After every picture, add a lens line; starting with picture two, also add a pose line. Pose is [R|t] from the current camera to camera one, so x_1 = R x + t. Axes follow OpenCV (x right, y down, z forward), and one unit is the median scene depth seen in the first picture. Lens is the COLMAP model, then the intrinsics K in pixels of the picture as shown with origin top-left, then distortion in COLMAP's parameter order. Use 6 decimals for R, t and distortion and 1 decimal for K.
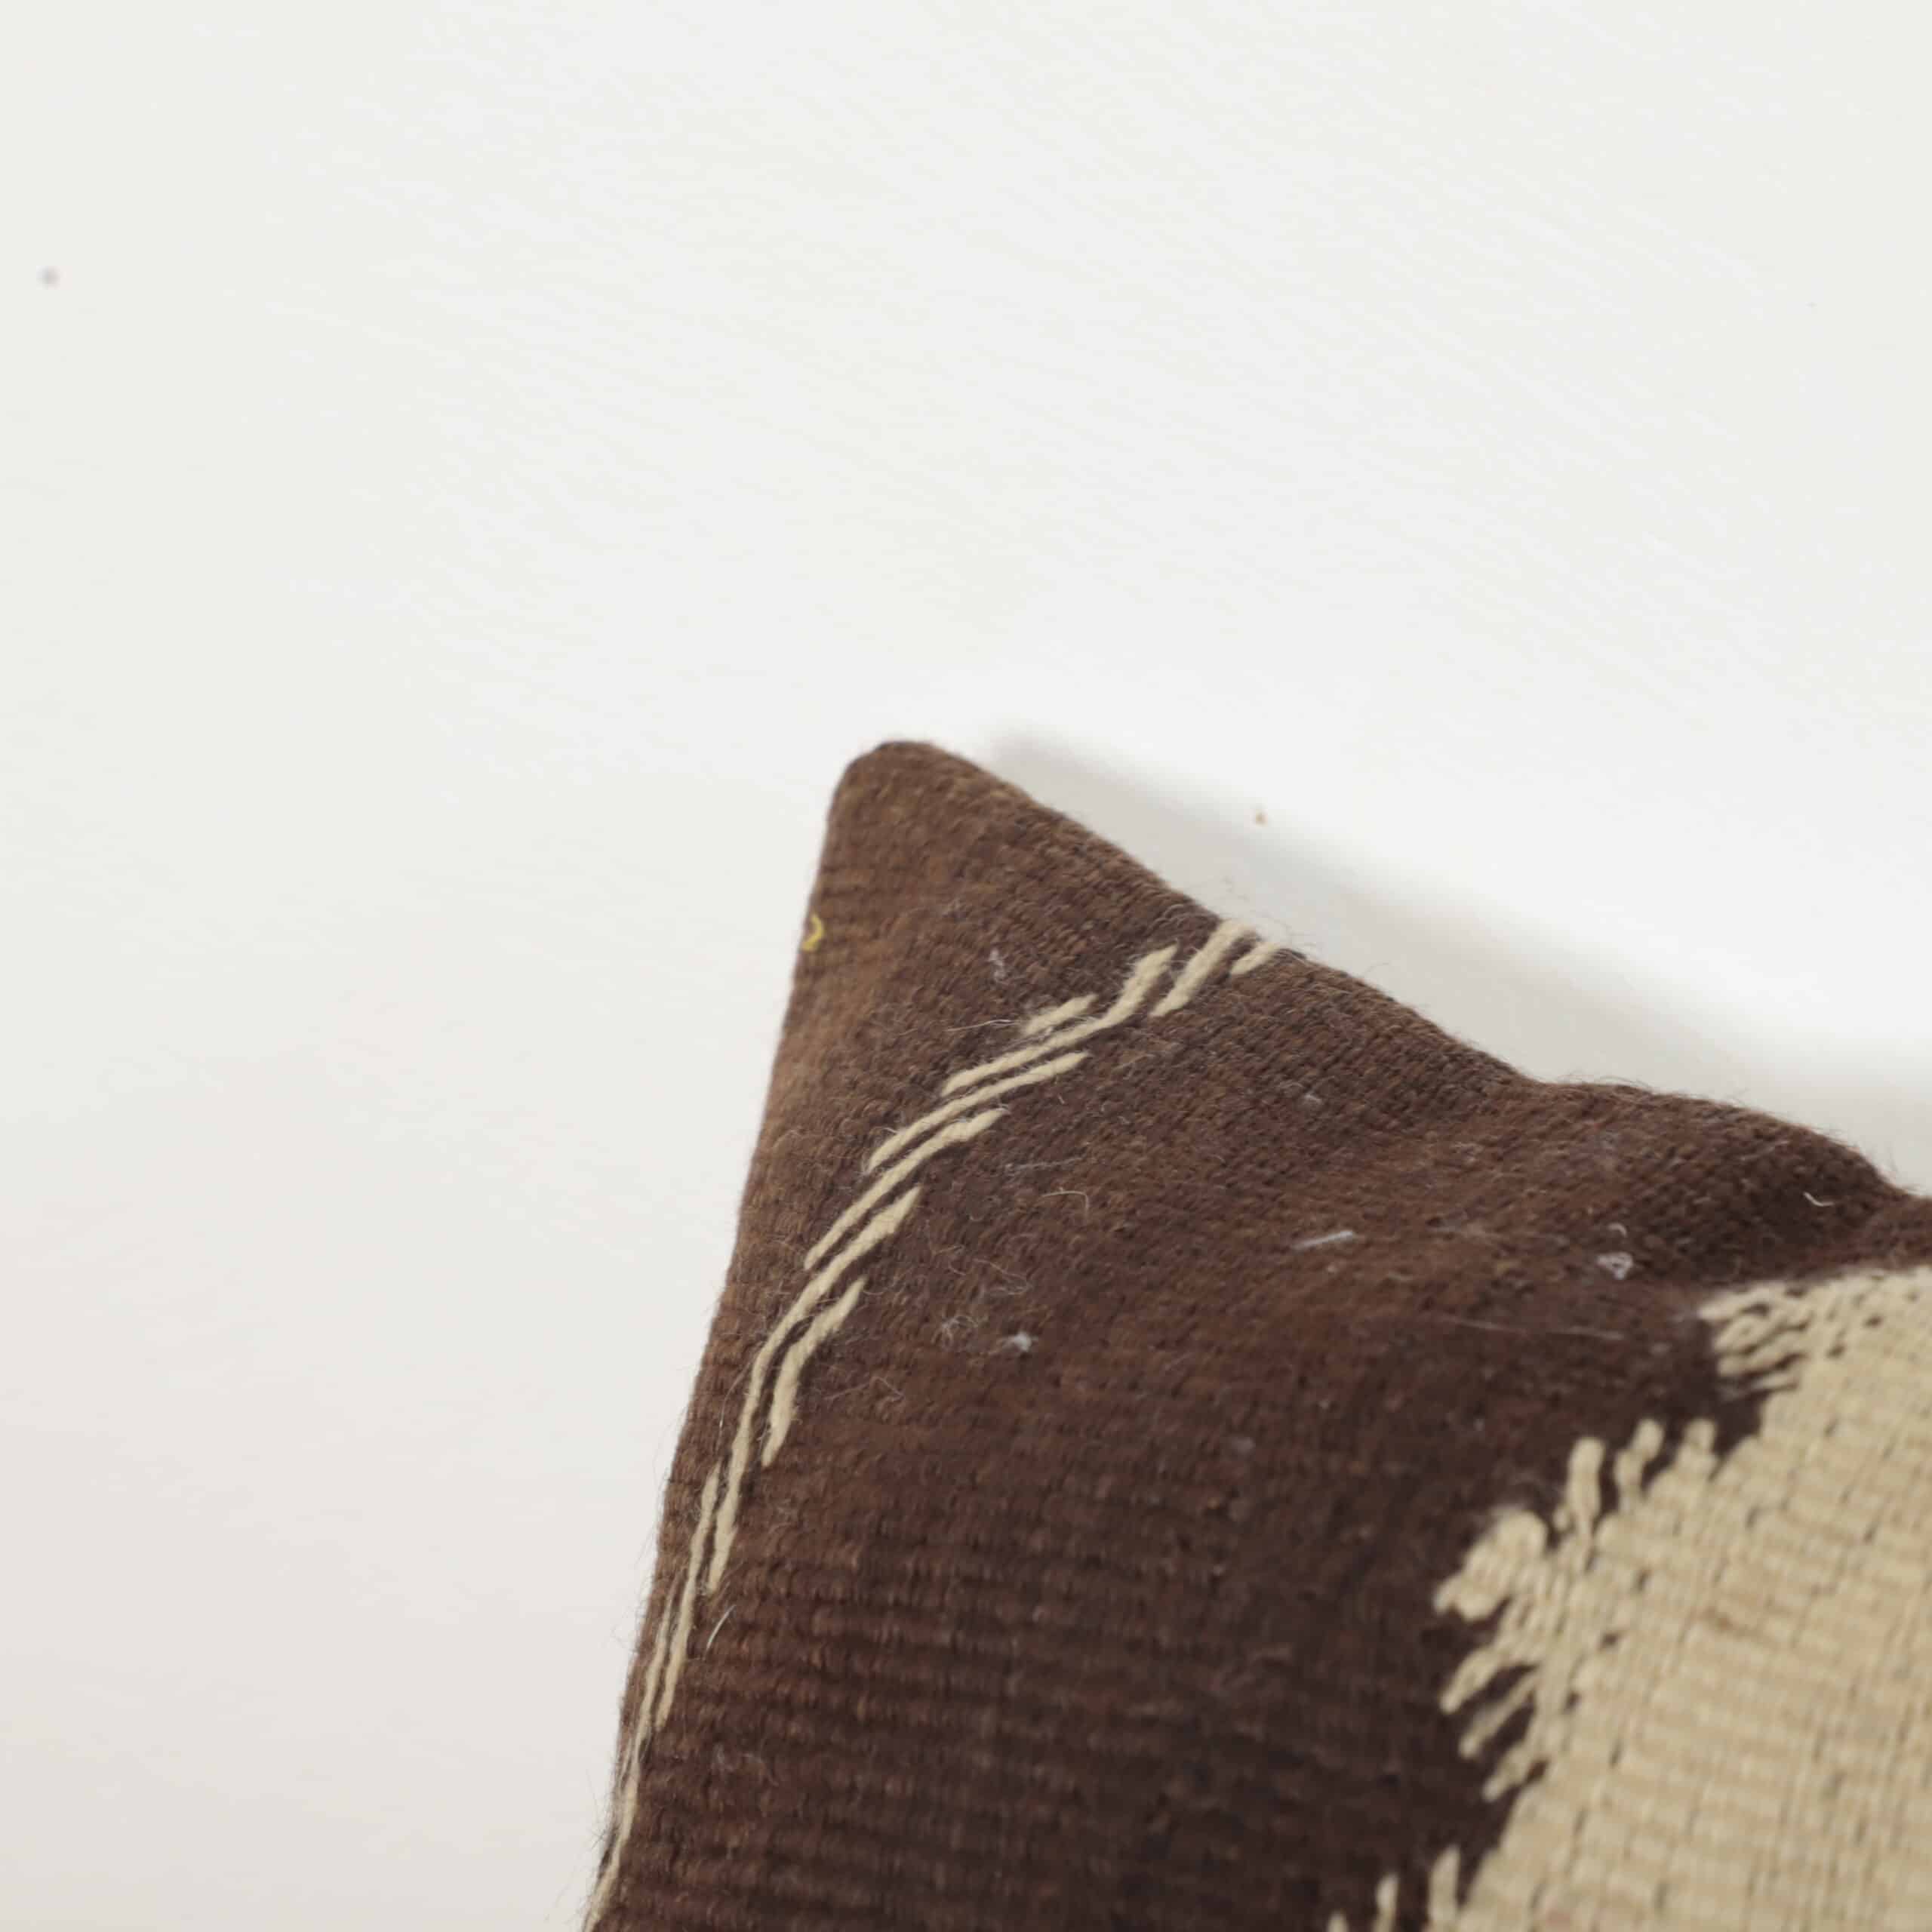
lens RADIAL K [[7634.3, 0, 959.6], [0, 7634.3, 969.5], [0, 0, 1]] dist [0.466654, 0.000000]
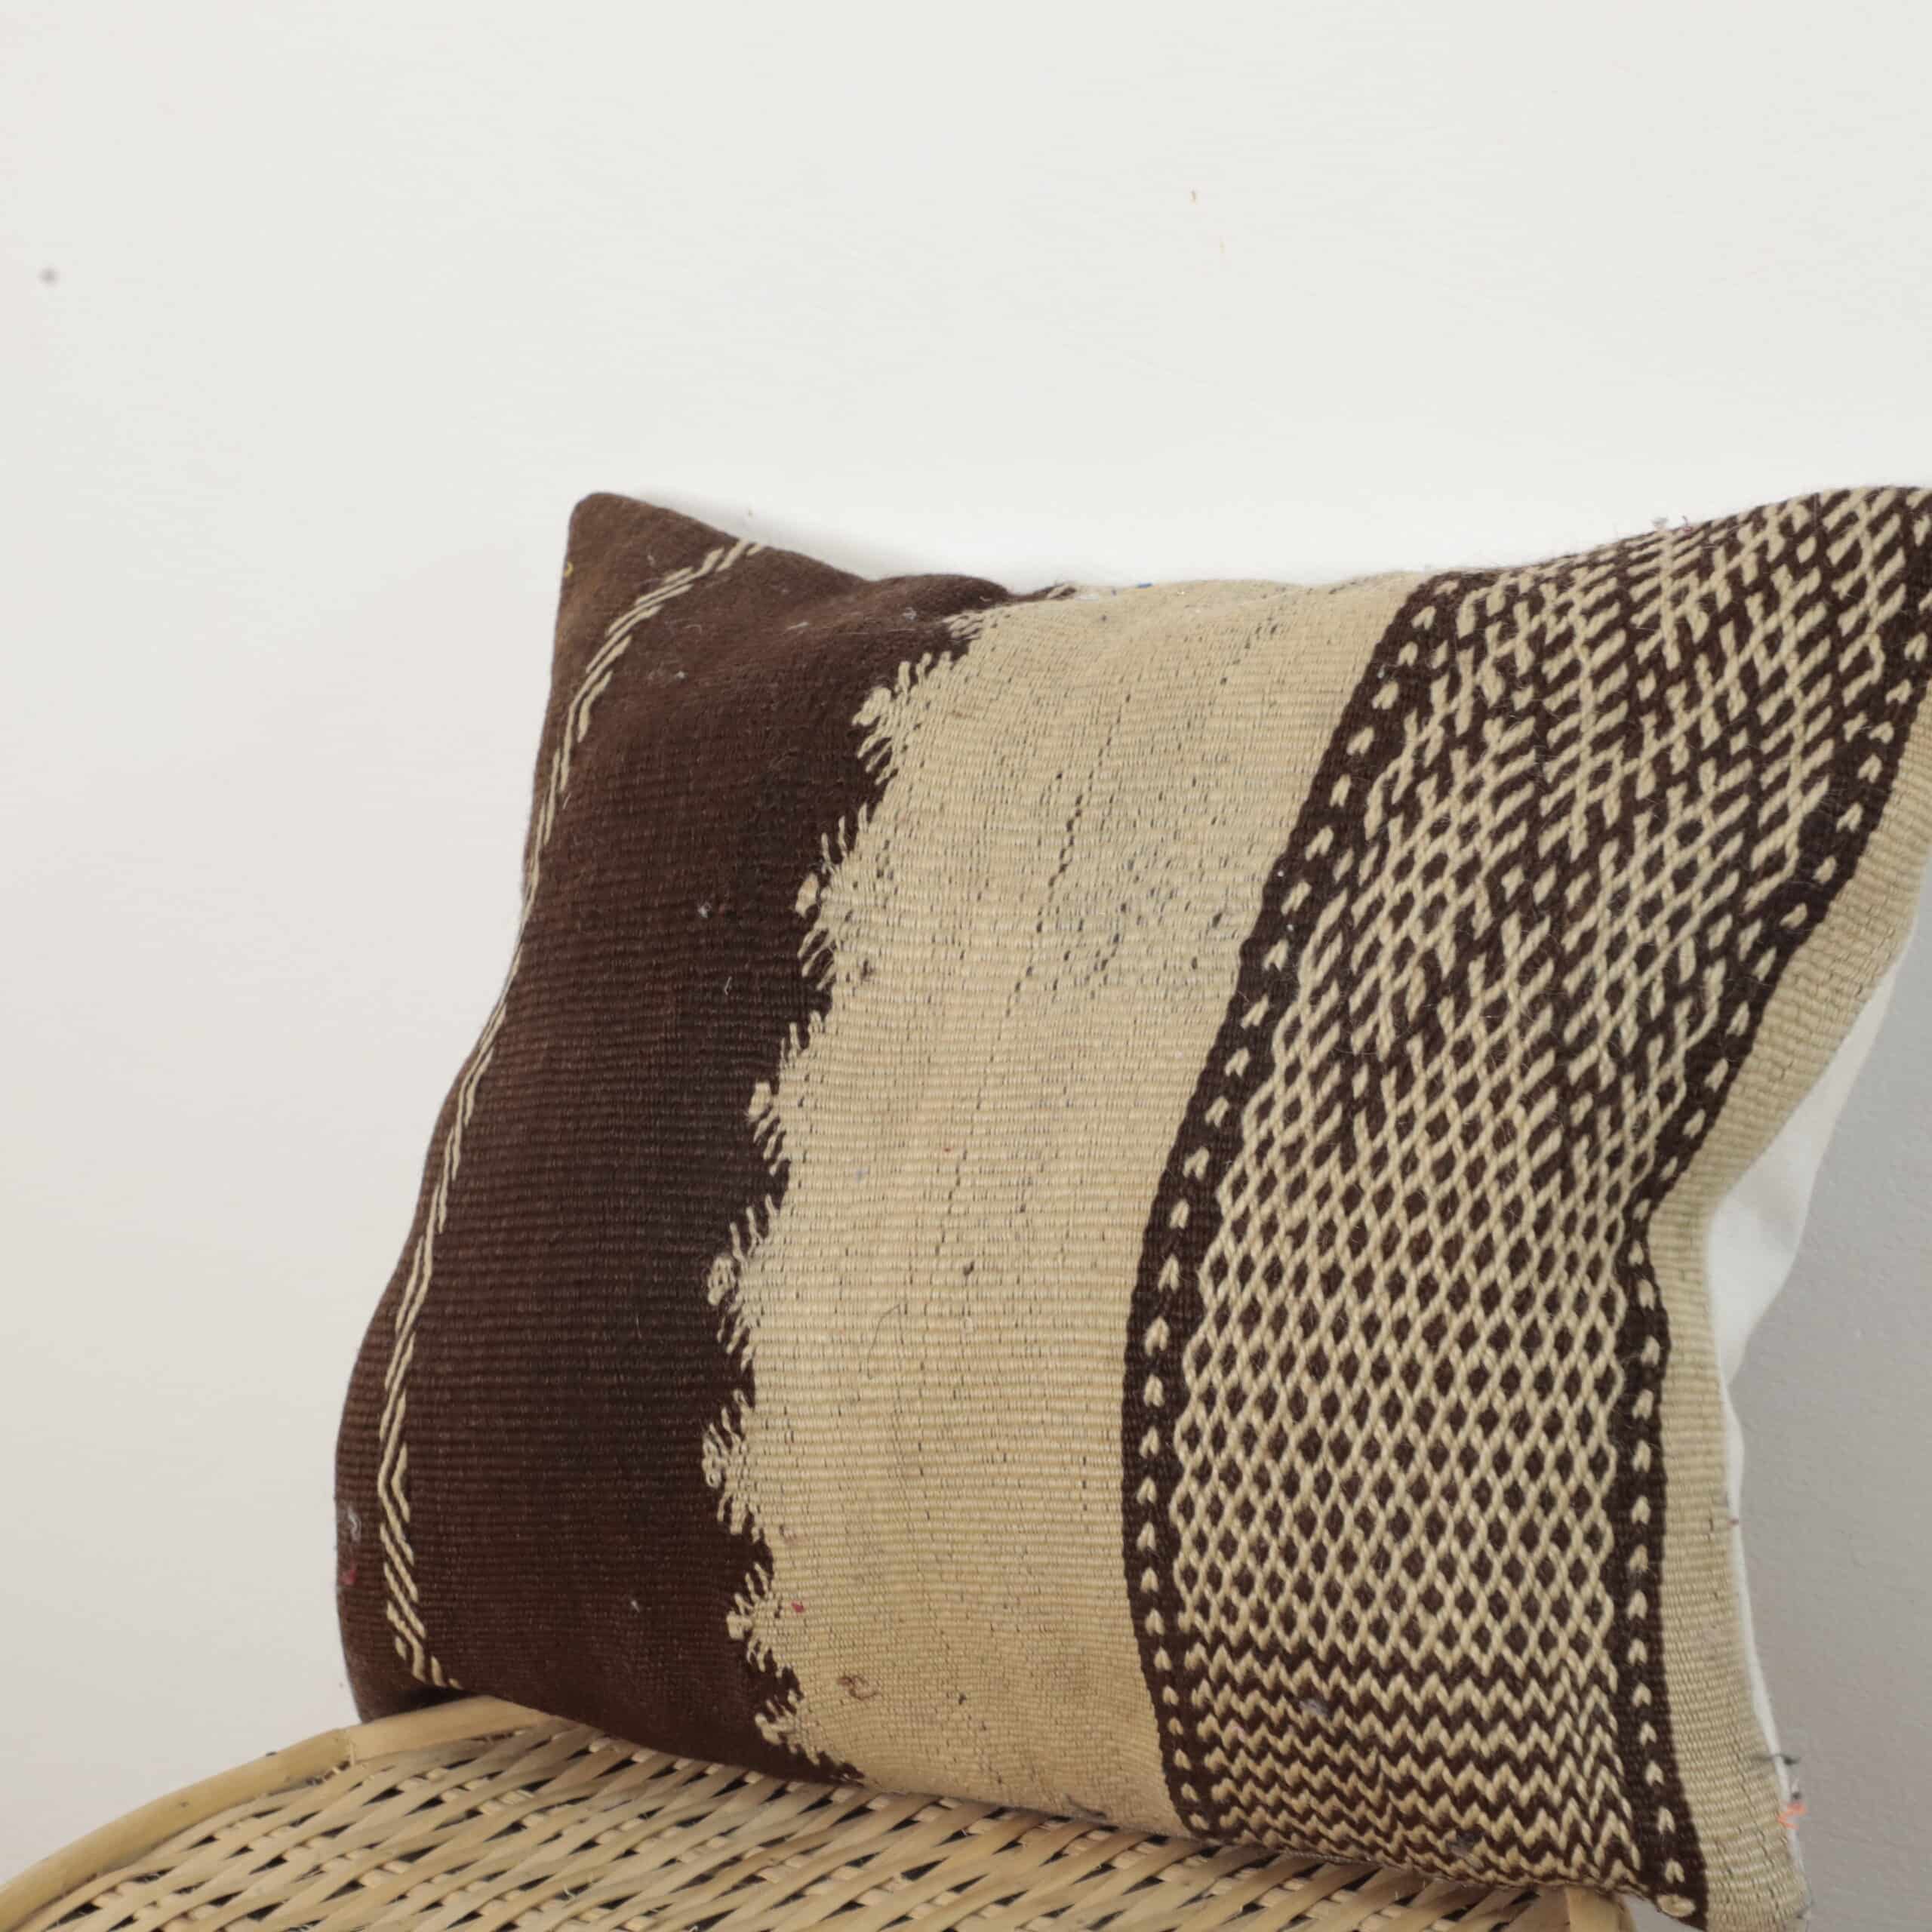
lens RADIAL K [[5253.2, 0, 964.7], [0, 5253.2, 965.4], [0, 0, 1]] dist [0.331849, 0.000000]
pose [[0.992309, -0.067273, 0.103913, -0.091210], [0.072119, 0.996443, -0.043600, 0.240272], [-0.100610, 0.050759, 0.993630, -0.785268]]
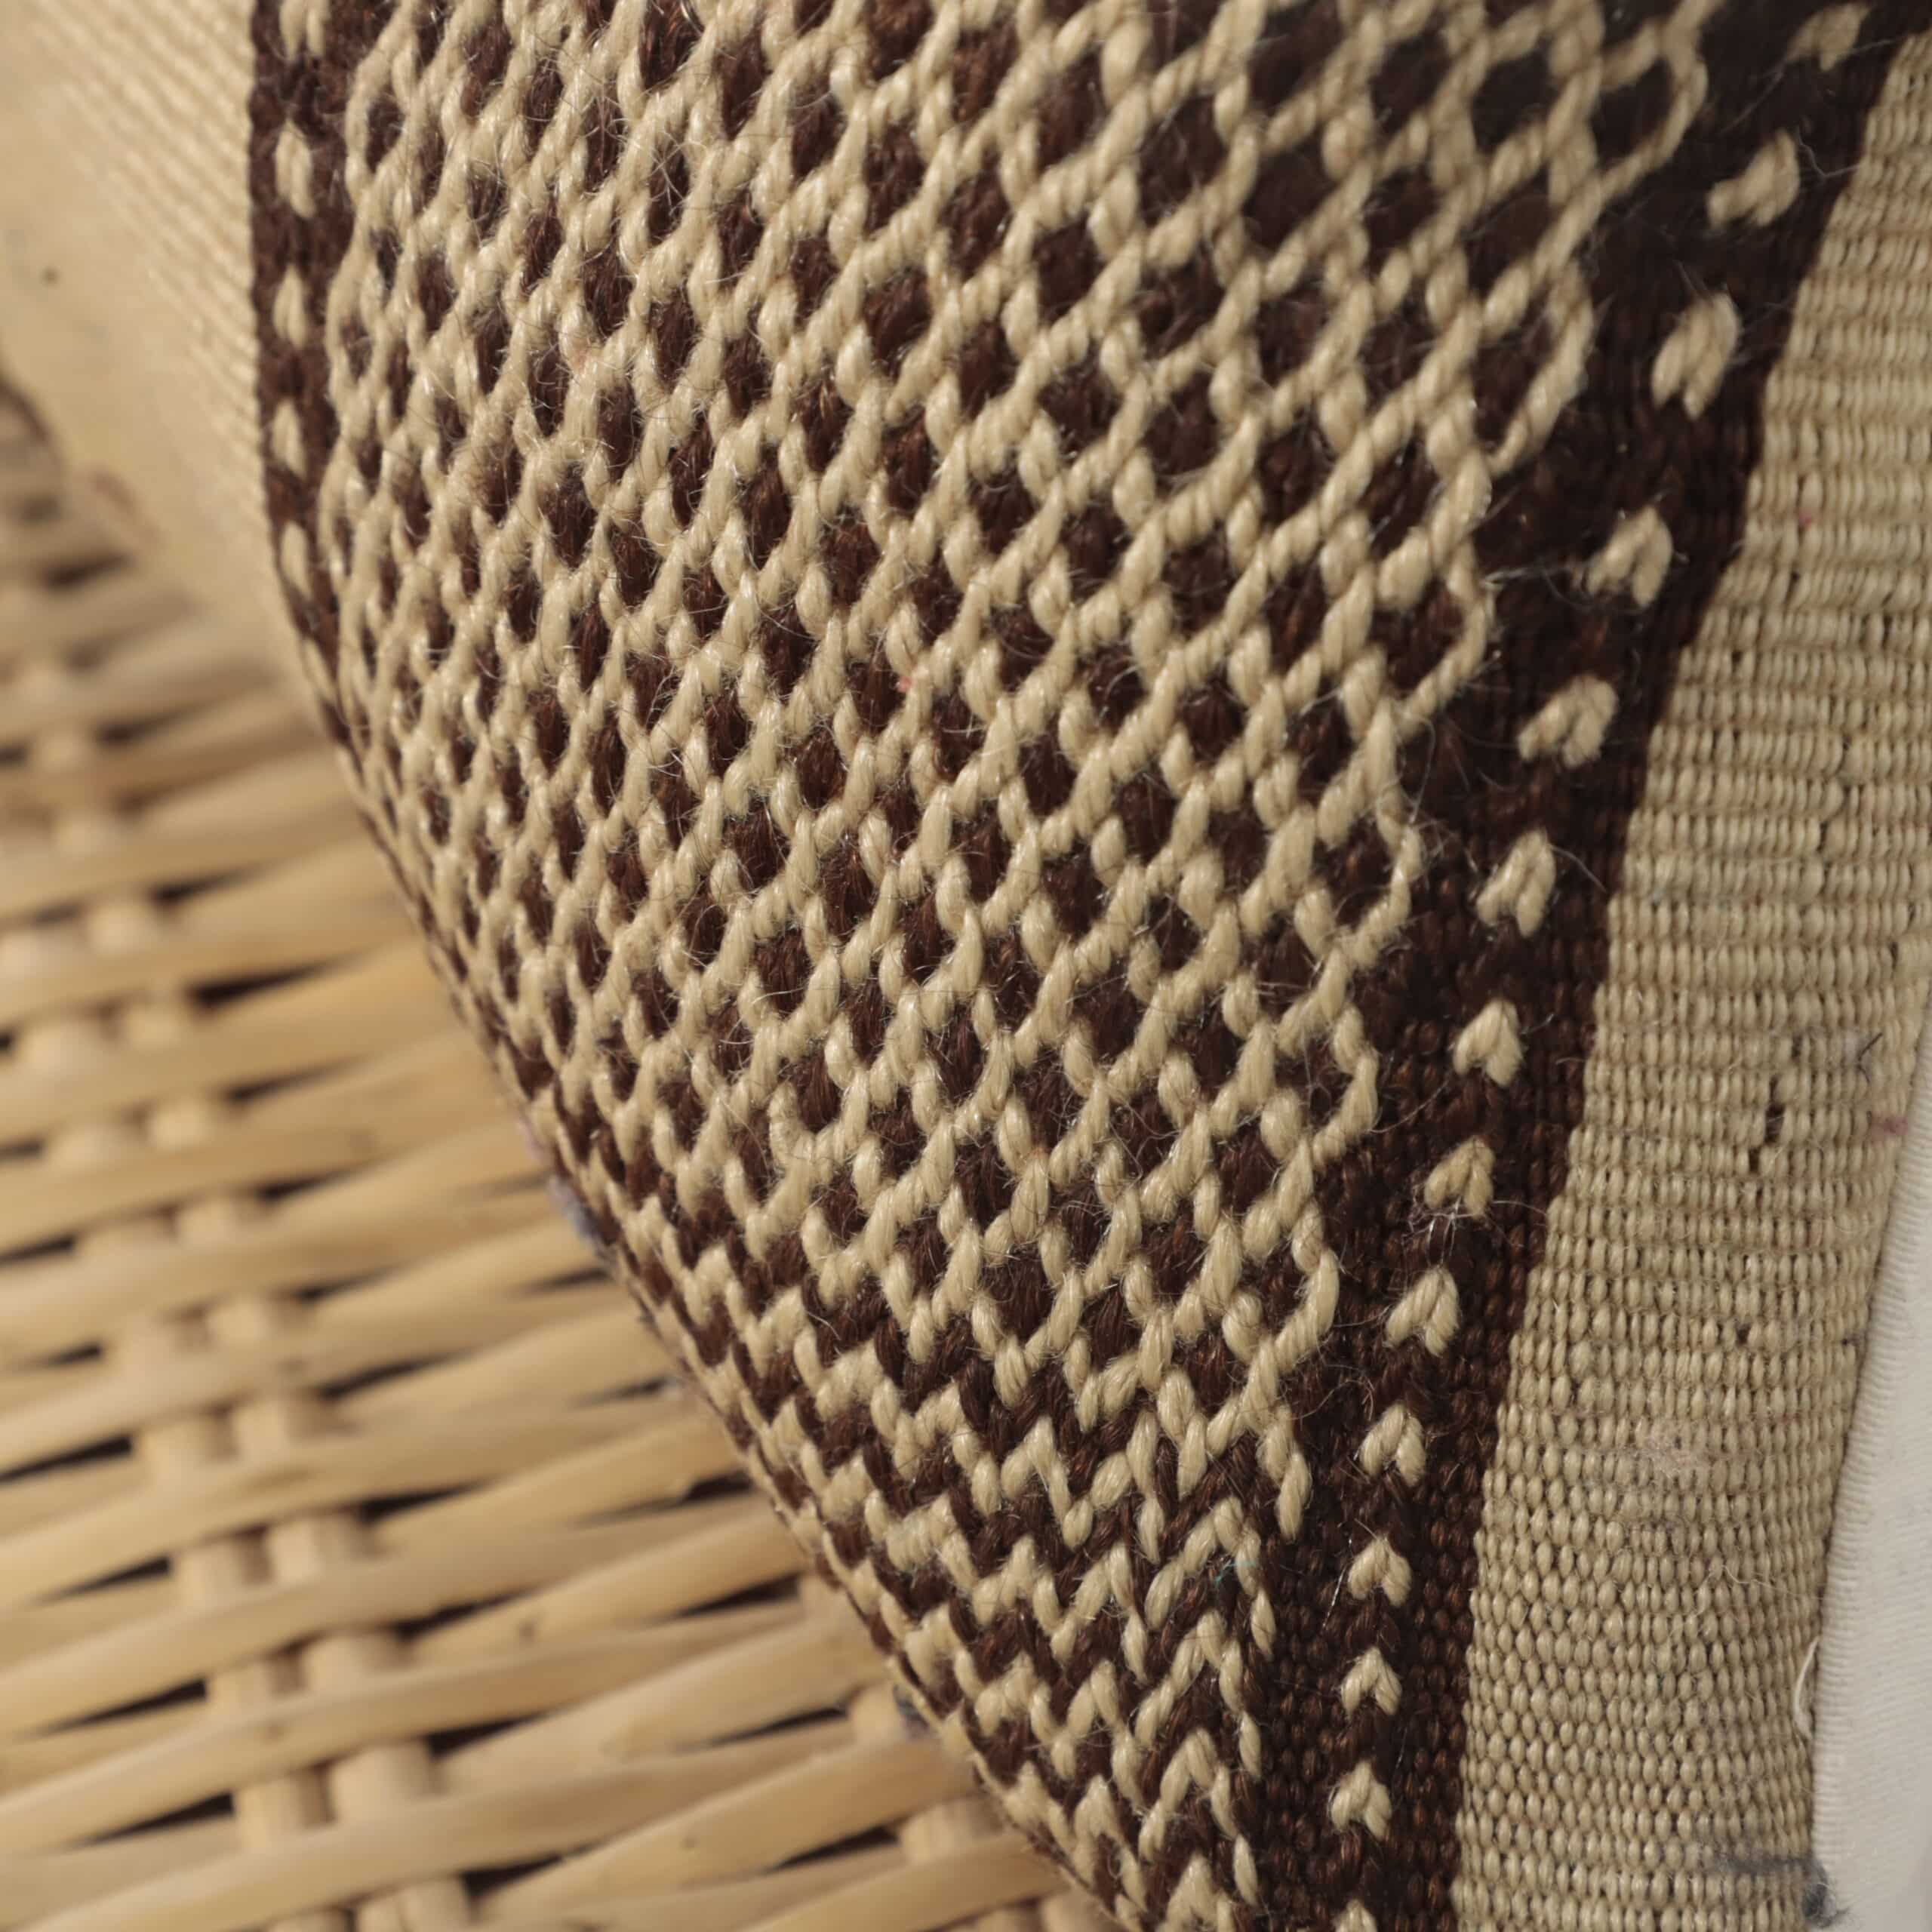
lens RADIAL K [[7634.3, 0, 962.3], [0, 7634.3, 971.4], [0, 0, 1]] dist [0.466654, 0.000000]
pose [[0.891690, 0.237005, -0.385640, 0.493599], [-0.061802, 0.907733, 0.414971, 0.060866], [0.448408, -0.346192, 0.824064, 0.222262]]
